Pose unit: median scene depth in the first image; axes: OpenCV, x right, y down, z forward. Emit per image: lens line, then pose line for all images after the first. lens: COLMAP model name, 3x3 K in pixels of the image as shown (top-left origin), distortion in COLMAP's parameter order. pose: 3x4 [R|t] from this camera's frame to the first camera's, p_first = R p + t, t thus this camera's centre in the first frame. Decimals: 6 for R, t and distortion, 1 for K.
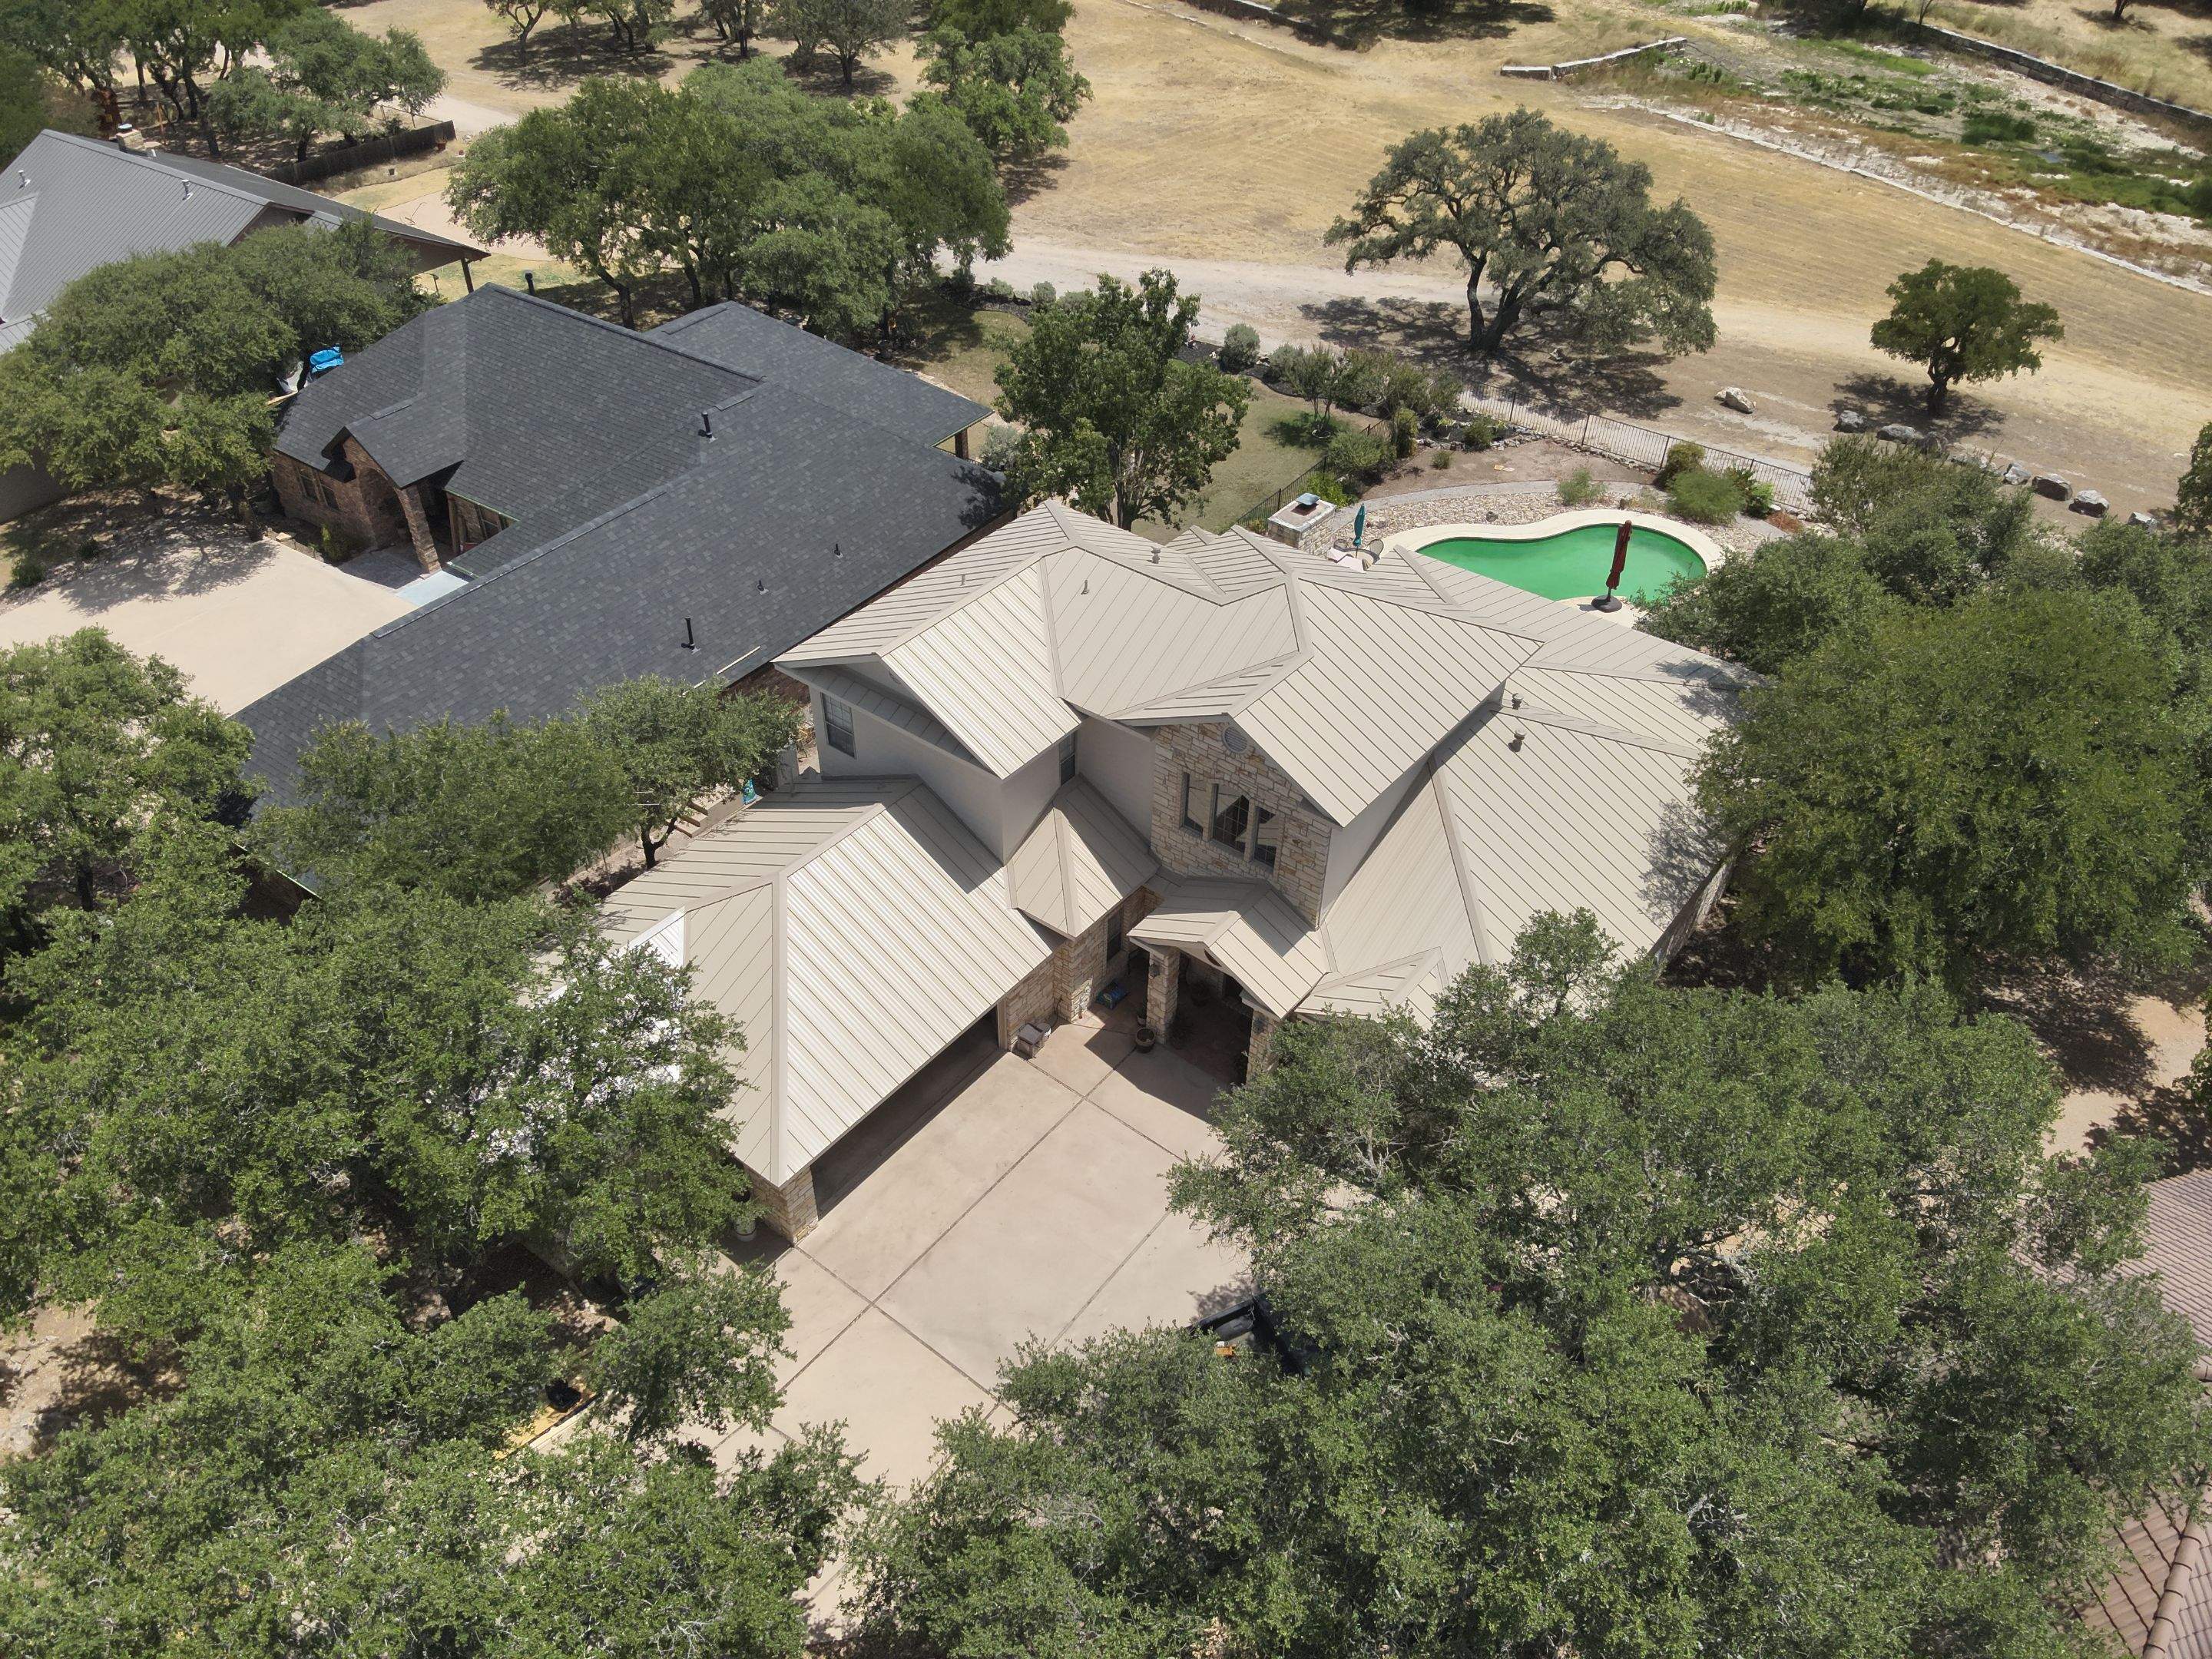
lens RADIAL K [[1599.3, 0, 1092.9], [0, 1599.3, 833.4], [0, 0, 1]] dist [0.100389, -0.194286]
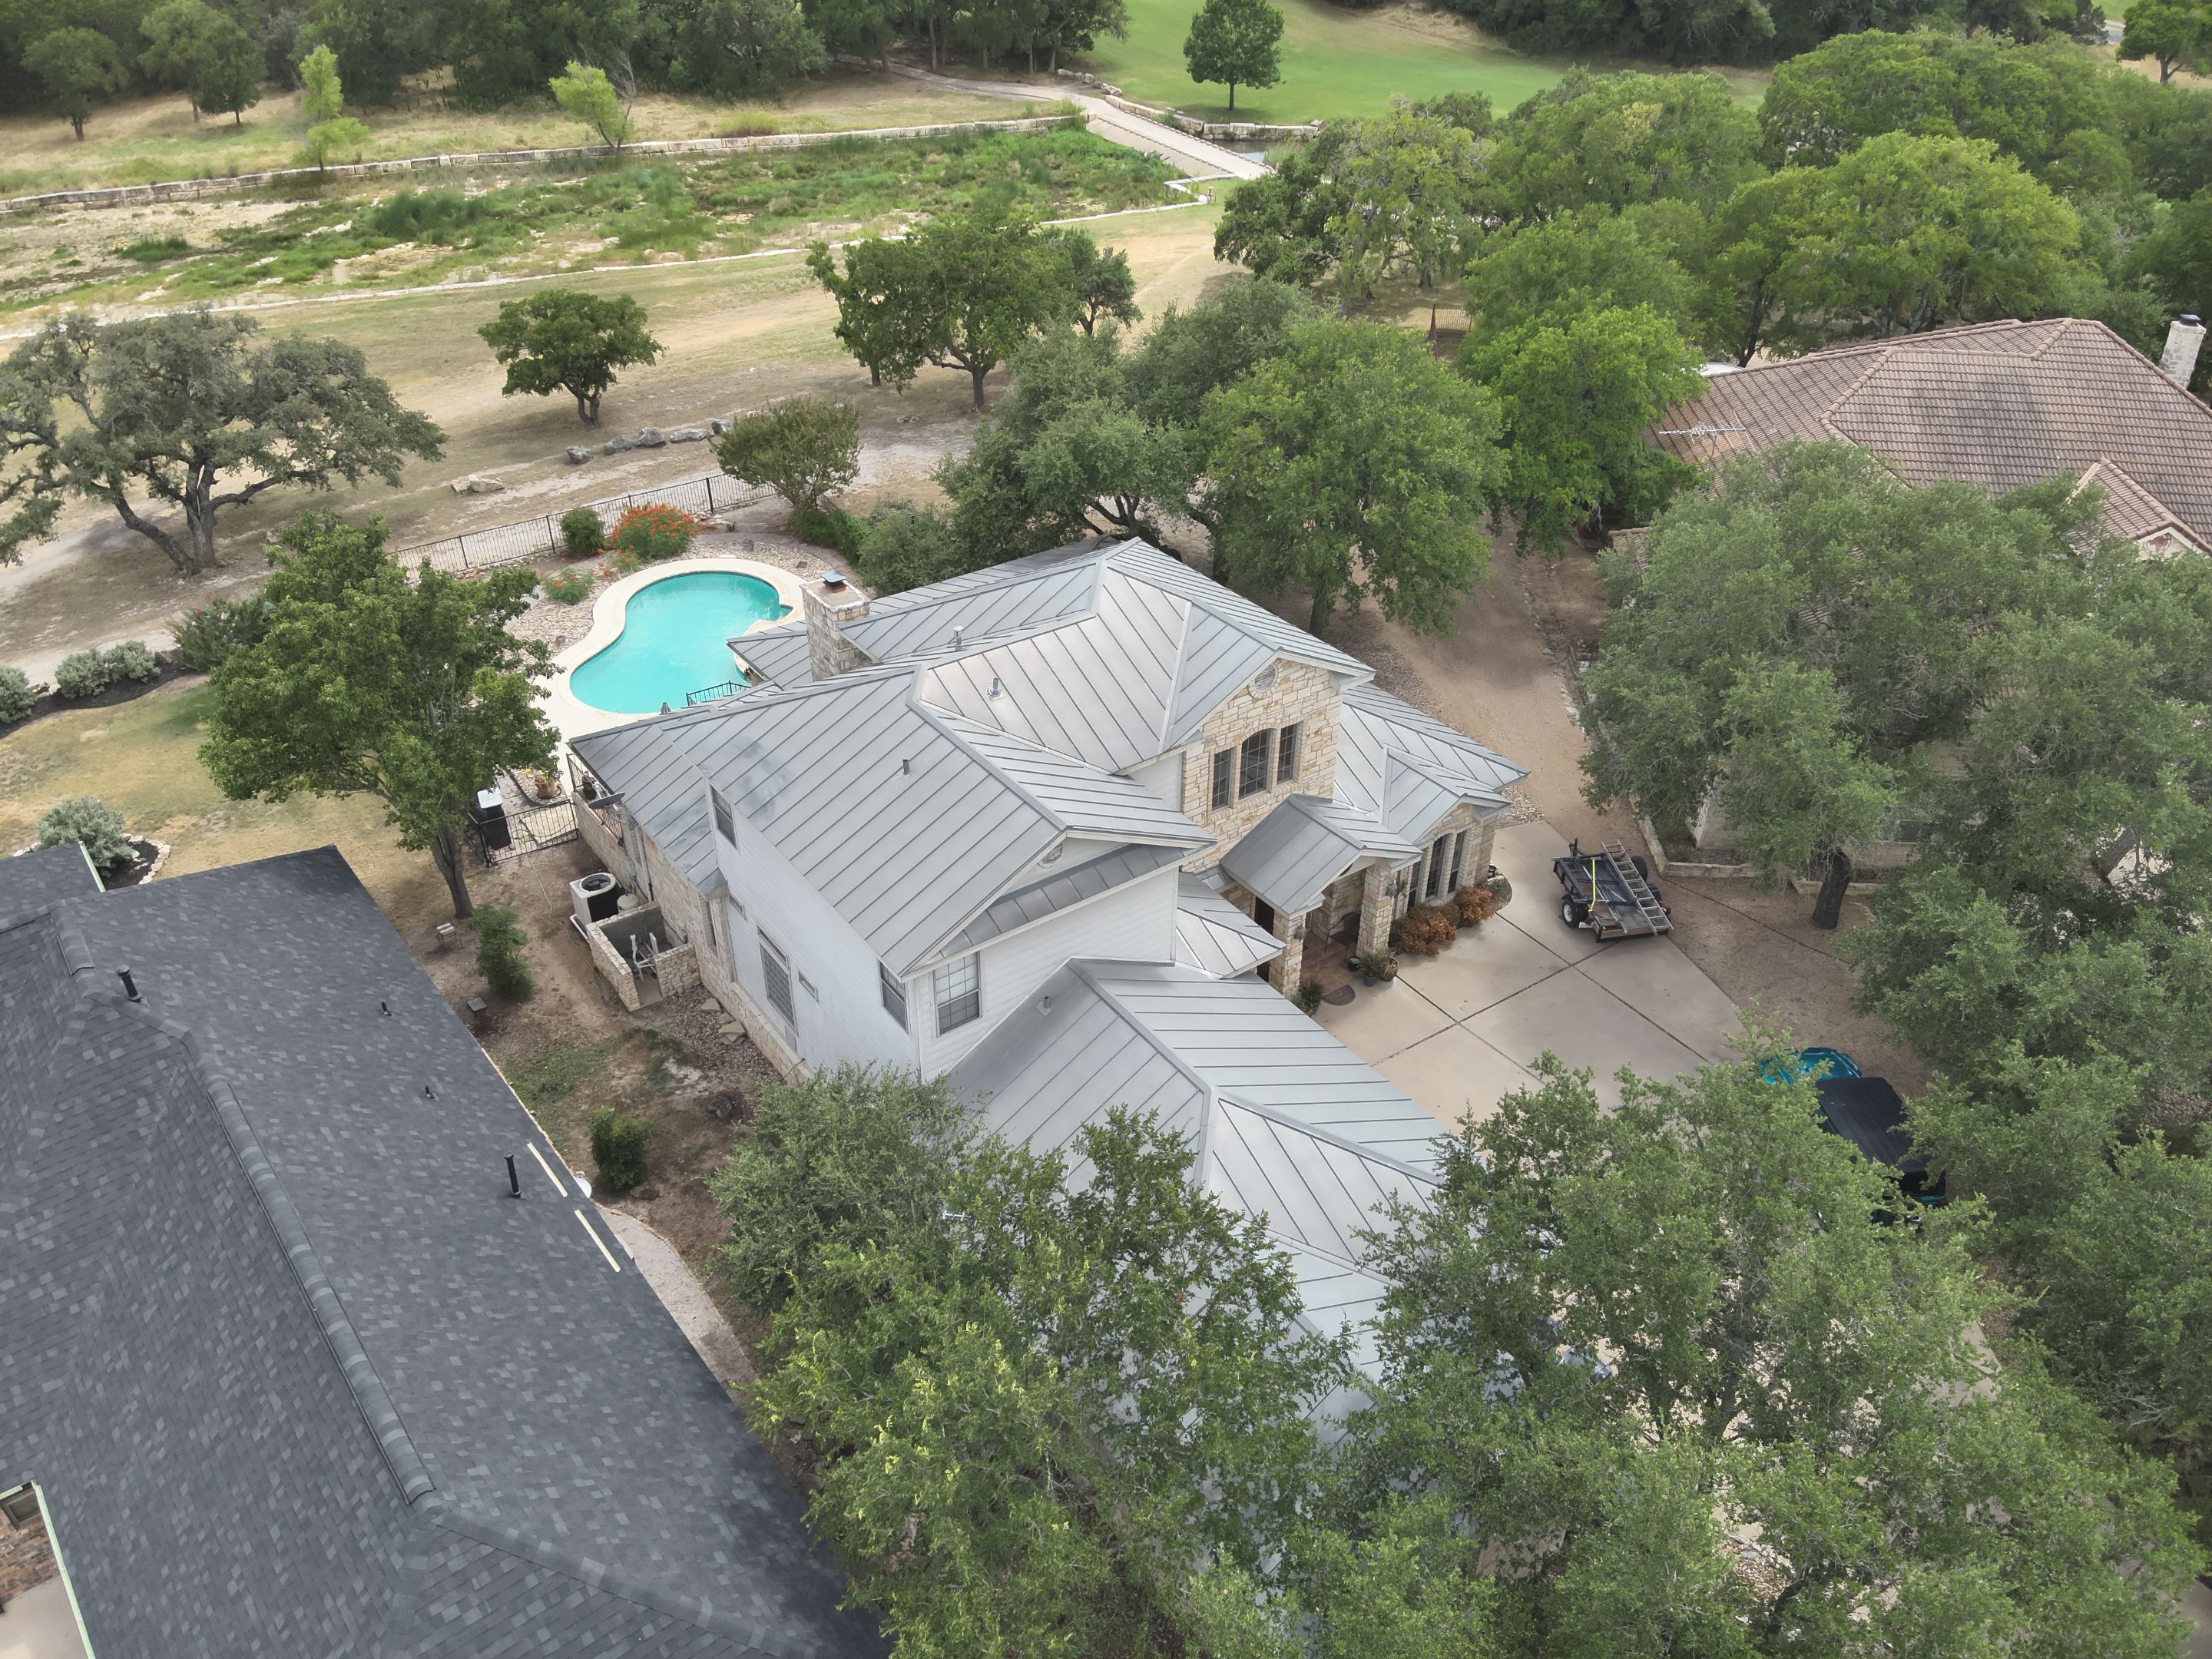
lens RADIAL K [[1599.3, 0, 1092.9], [0, 1599.3, 833.4], [0, 0, 1]] dist [0.100389, -0.194286]
pose [[0.285772, -0.548647, 0.785697, -0.415900], [0.613388, 0.734651, 0.289902, -0.182705], [-0.736267, 0.399092, 0.546477, 0.295826]]
